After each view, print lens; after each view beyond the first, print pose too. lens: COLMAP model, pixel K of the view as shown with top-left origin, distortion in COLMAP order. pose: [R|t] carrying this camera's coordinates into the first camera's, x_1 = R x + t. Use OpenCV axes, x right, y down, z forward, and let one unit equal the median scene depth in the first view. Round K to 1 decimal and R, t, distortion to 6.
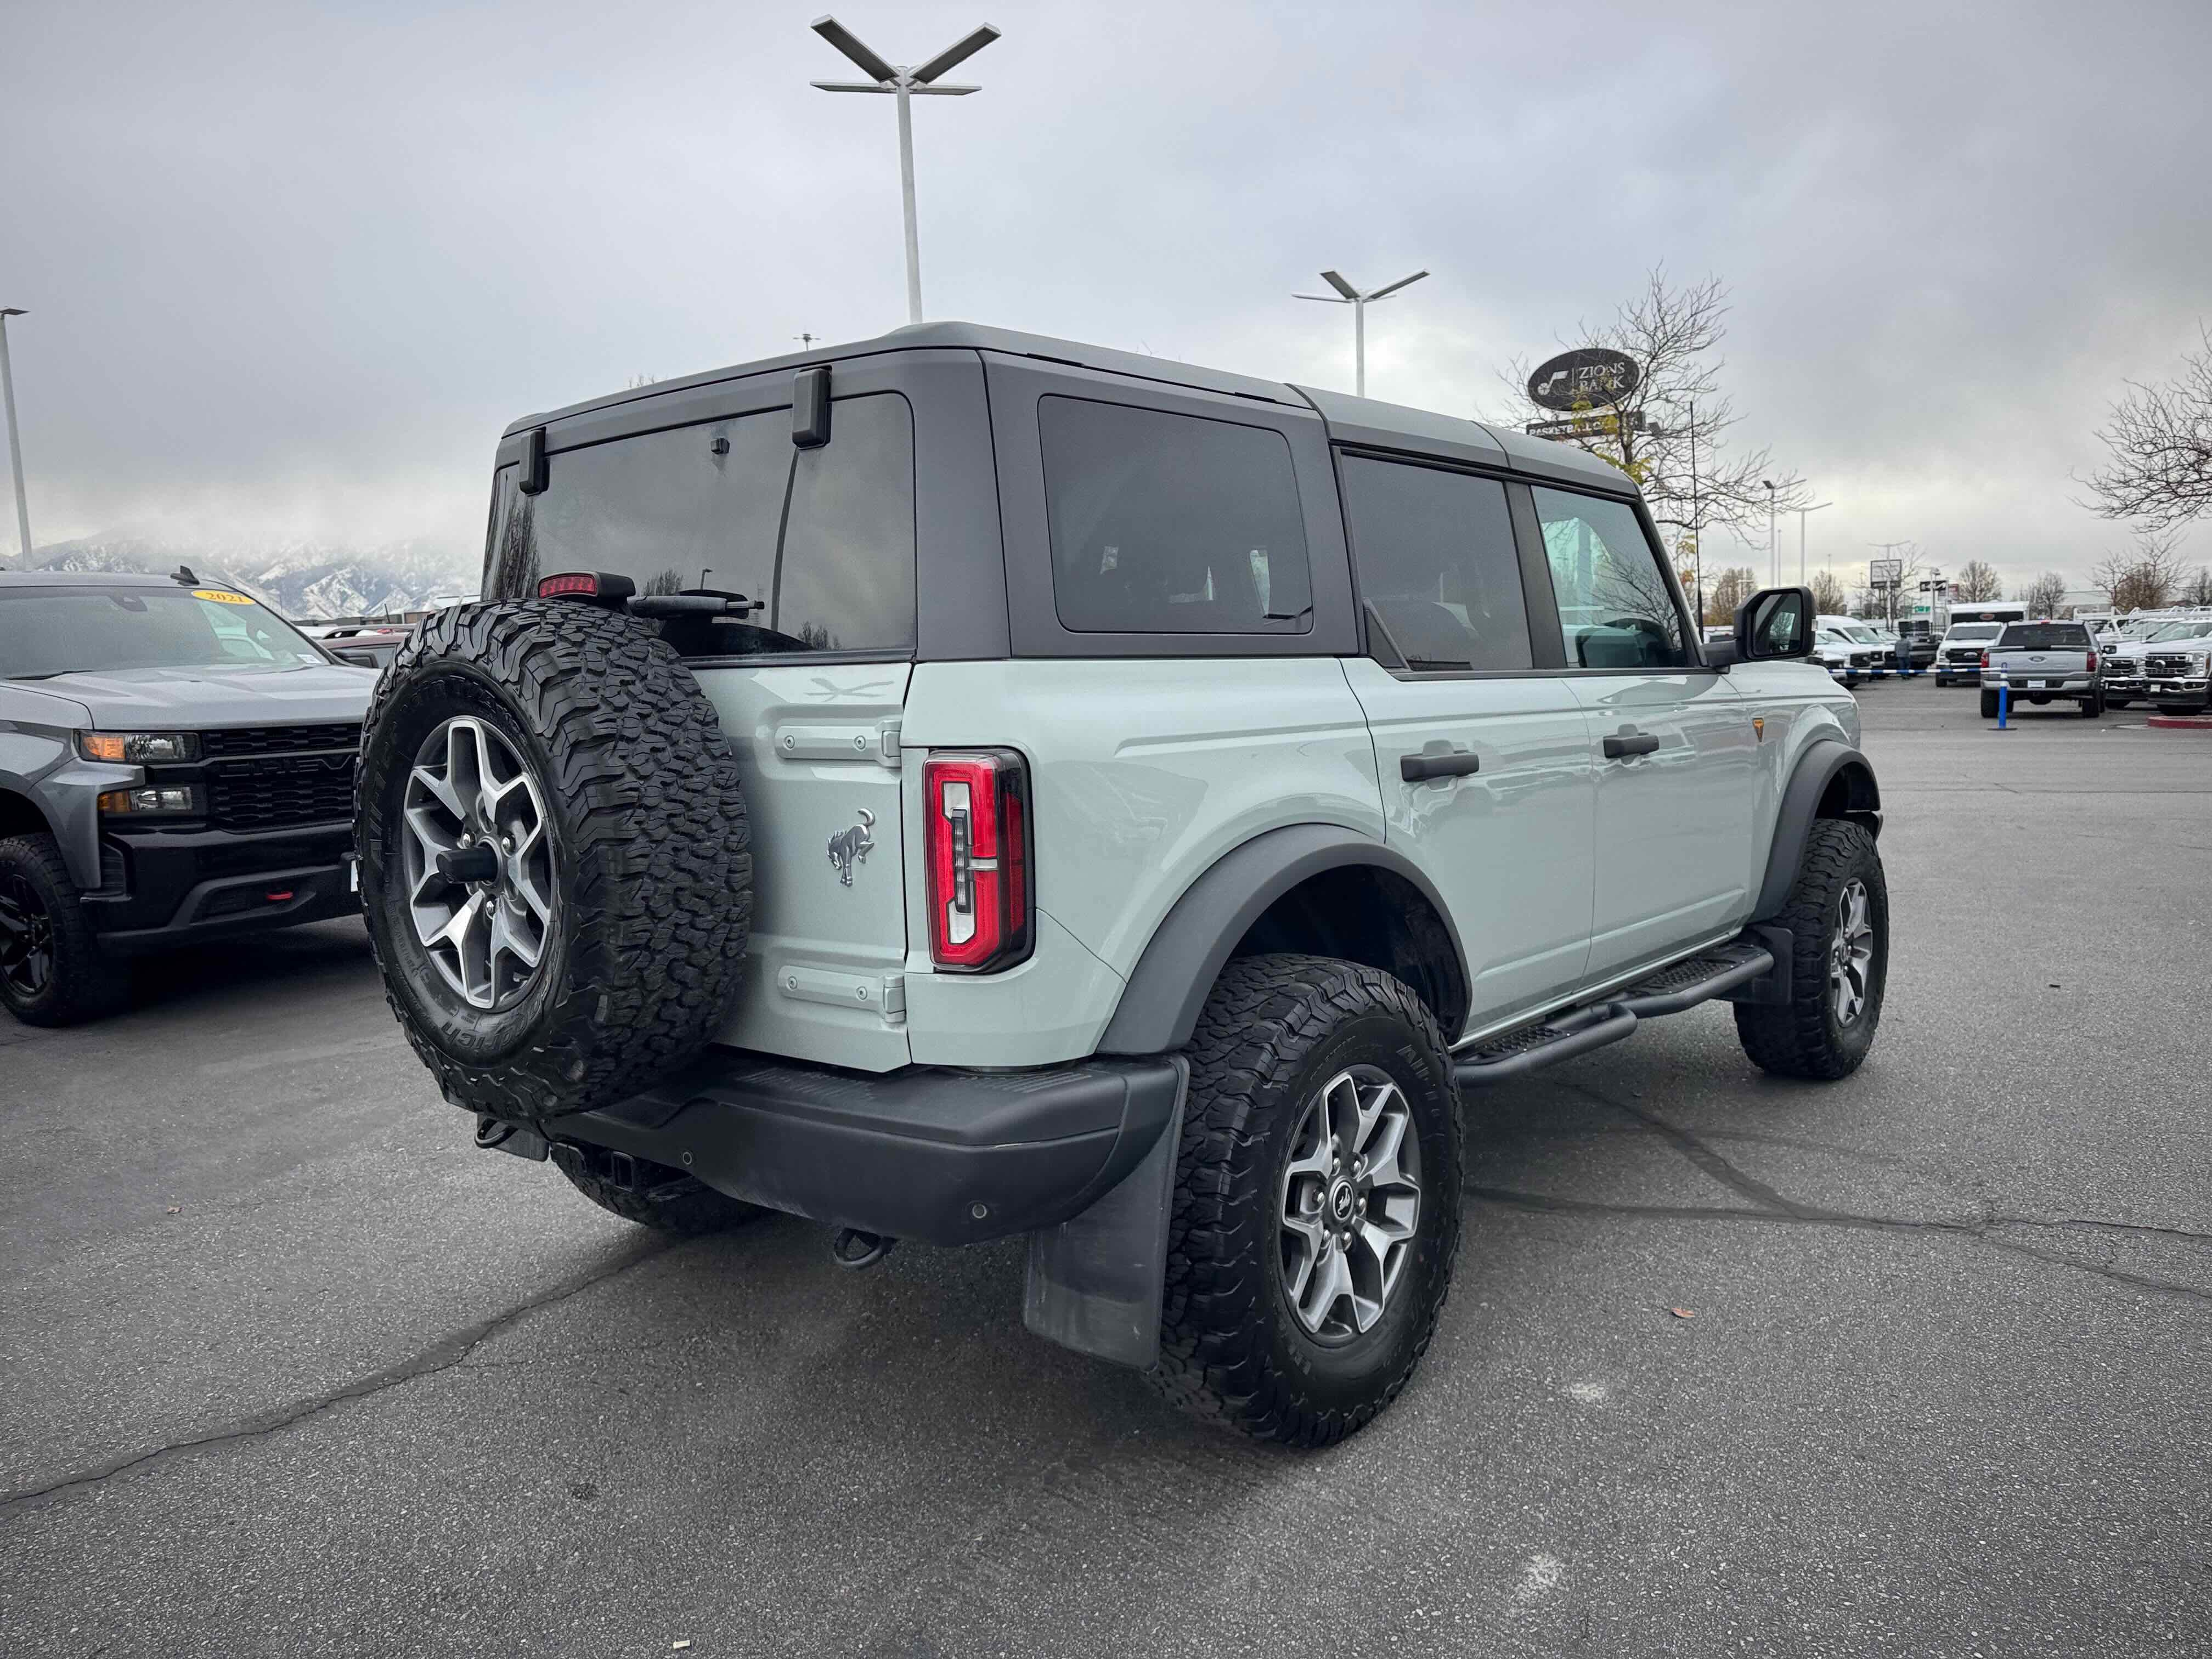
lens RADIAL K [[1574.4, 0, 1088.1], [0, 1574.4, 814.3], [0, 0, 1]] dist [0.065978, -0.077238]
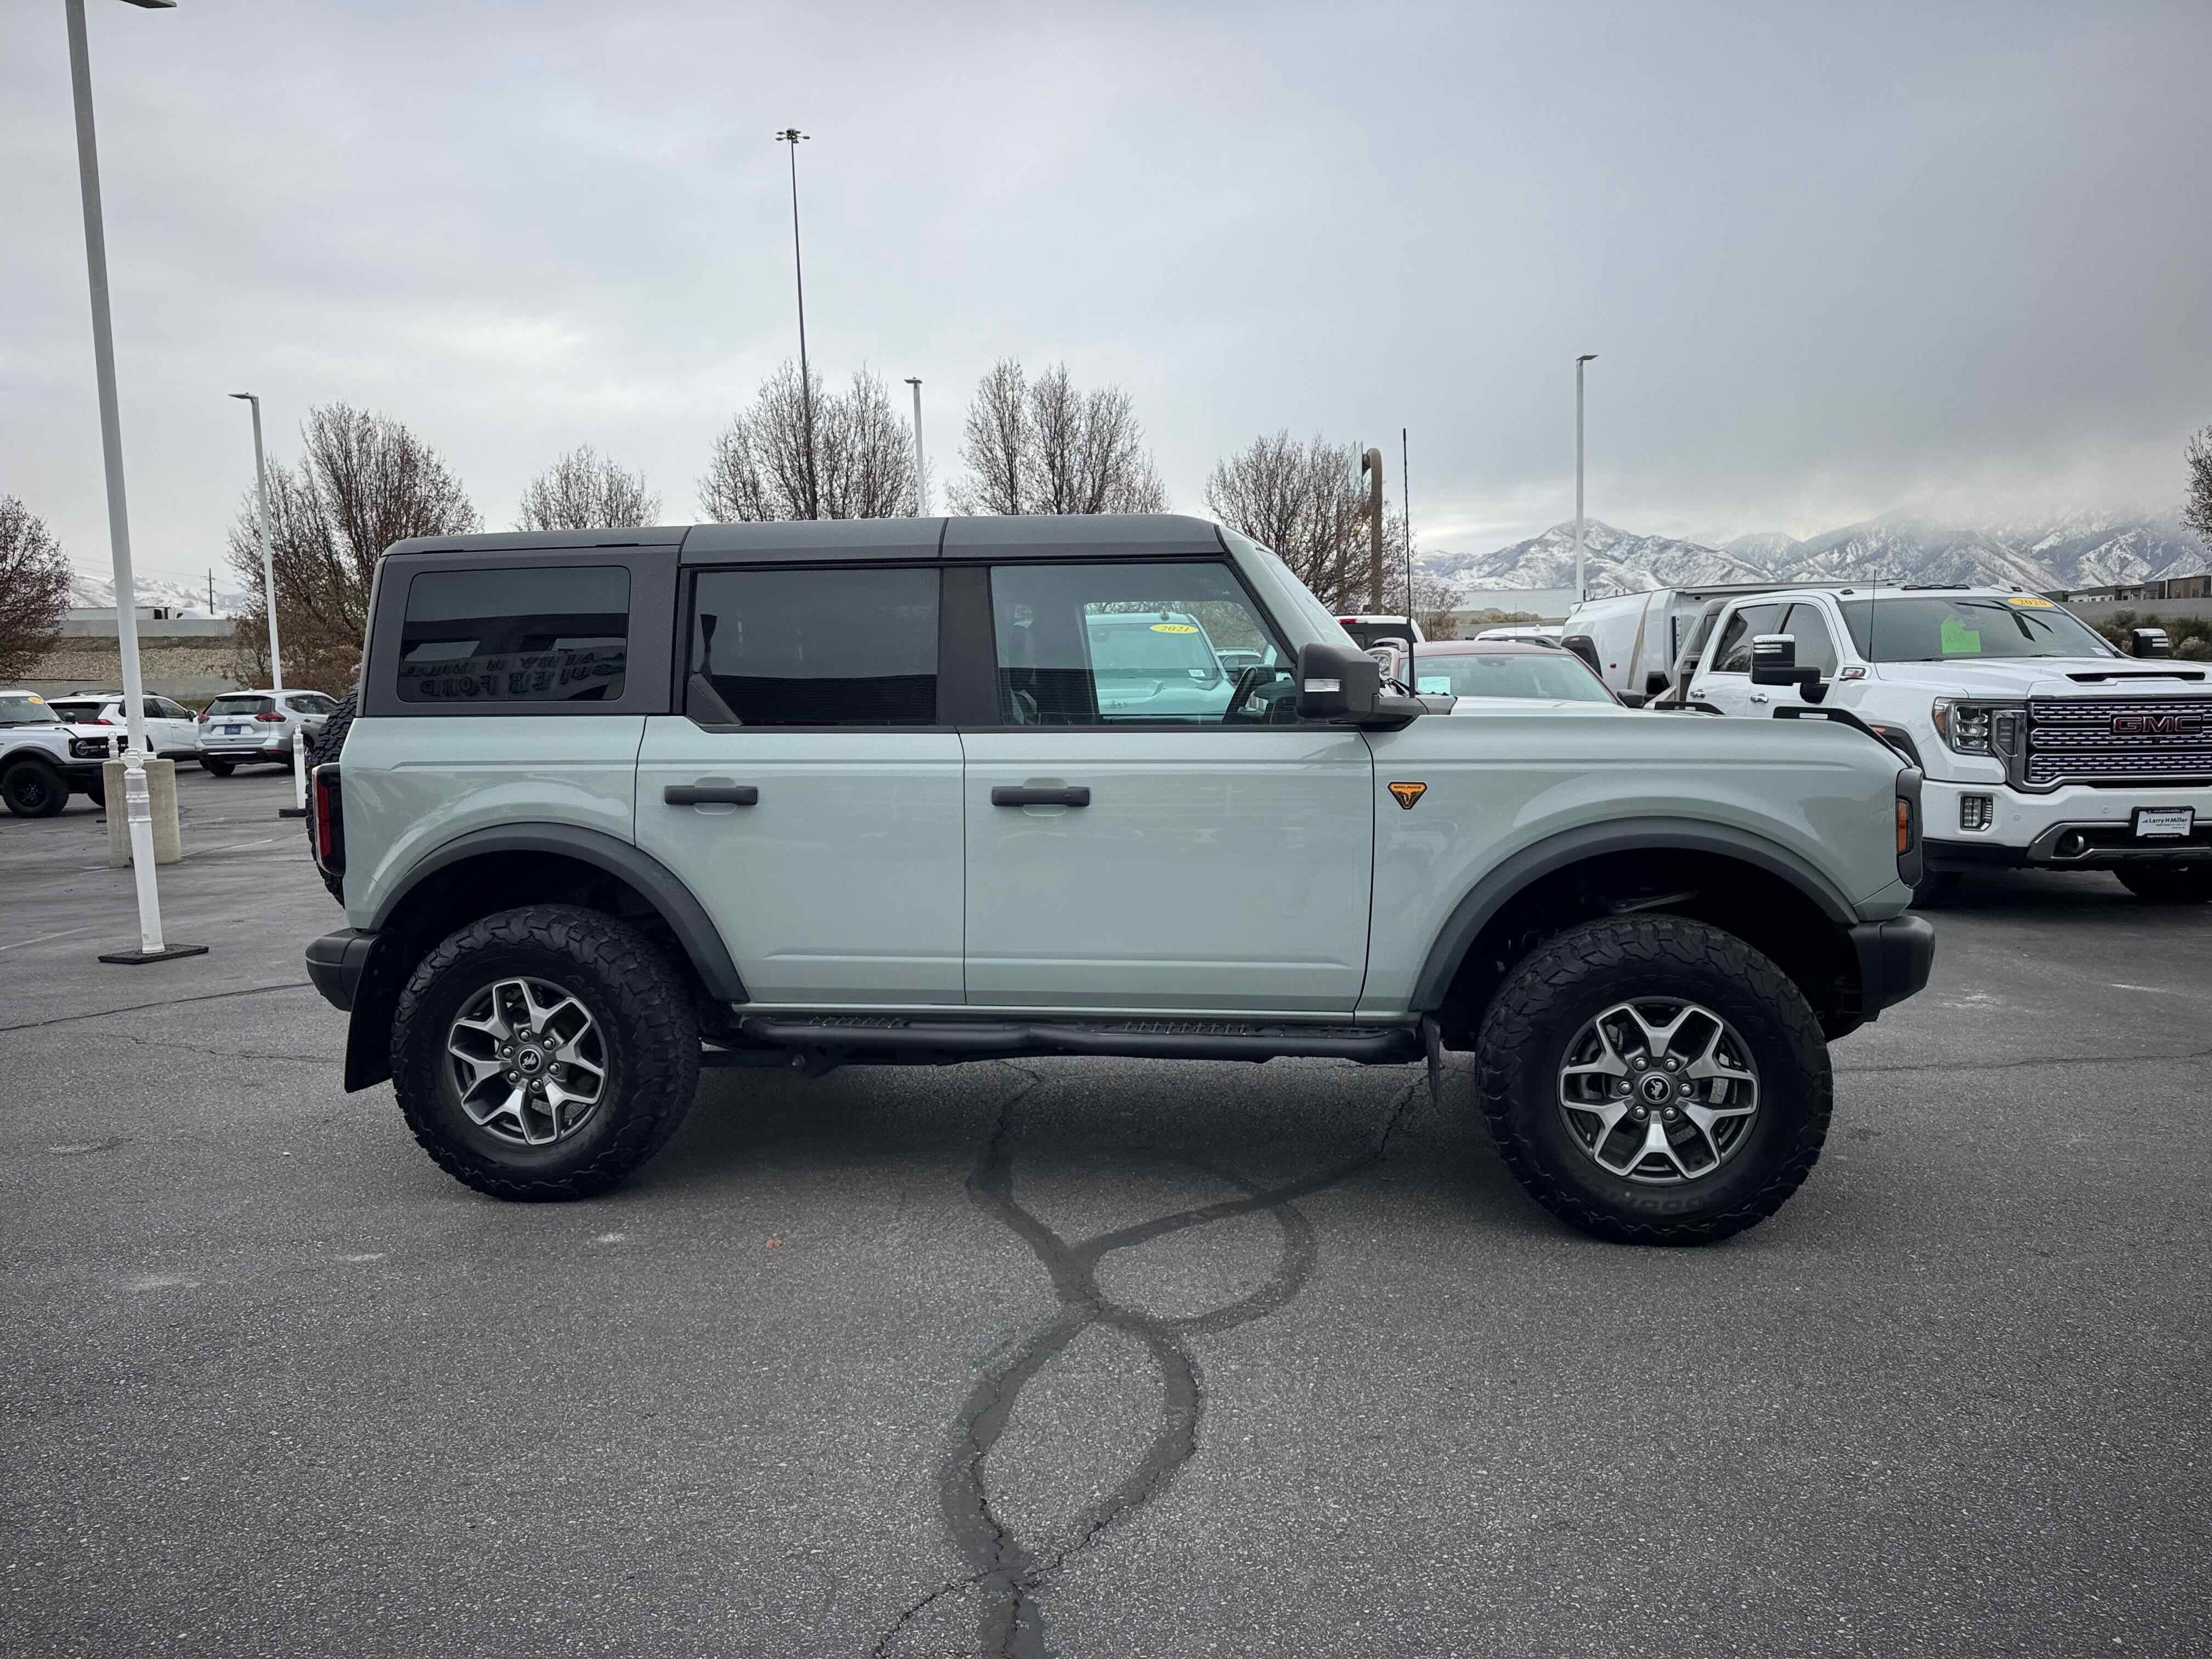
lens RADIAL K [[1574.4, 0, 1092.9], [0, 1574.4, 831.0], [0, 0, 1]] dist [0.065978, -0.077238]
pose [[0.521486, 0.093451, -0.848127, 1.606098], [-0.070149, 0.995315, 0.066537, -0.118256], [0.850371, 0.024797, 0.525599, 0.568996]]
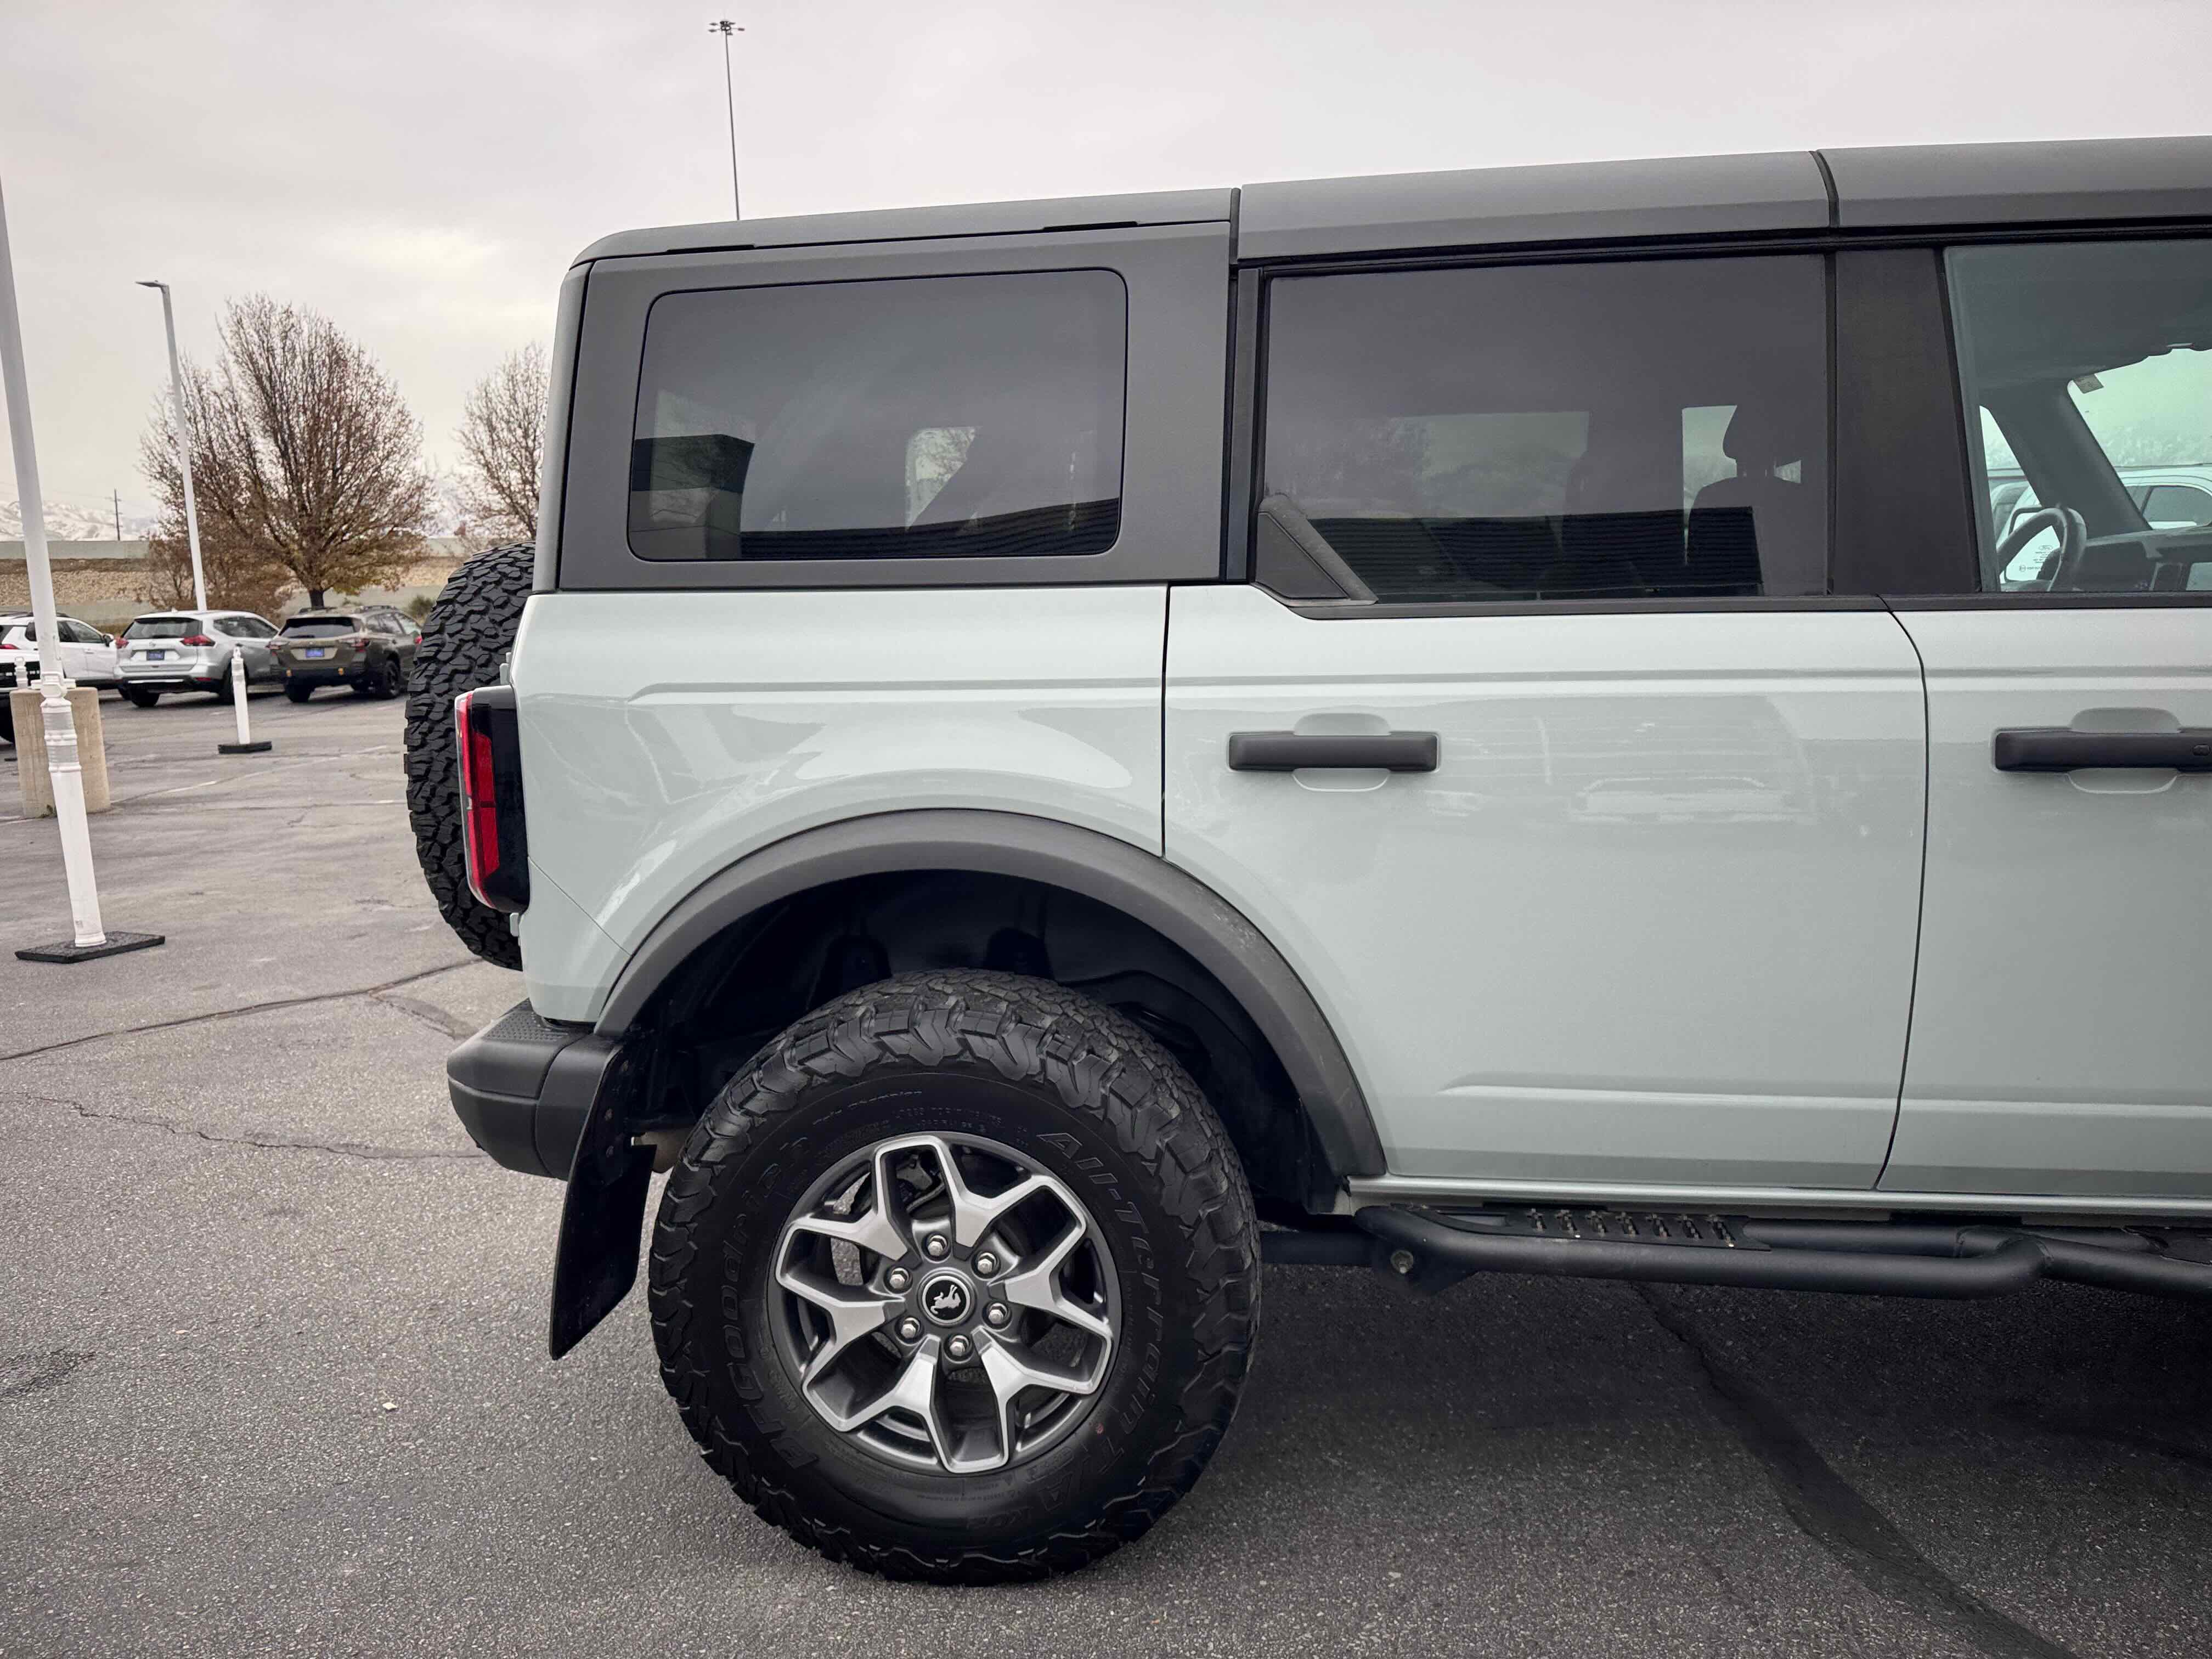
lens RADIAL K [[1574.4, 0, 1107.7], [0, 1574.4, 841.0], [0, 0, 1]] dist [0.065978, -0.077238]
pose [[0.560271, 0.132867, -0.817583, 0.722985], [-0.066271, 0.991077, 0.115647, -0.064593], [0.825654, -0.010612, 0.564077, 0.564855]]
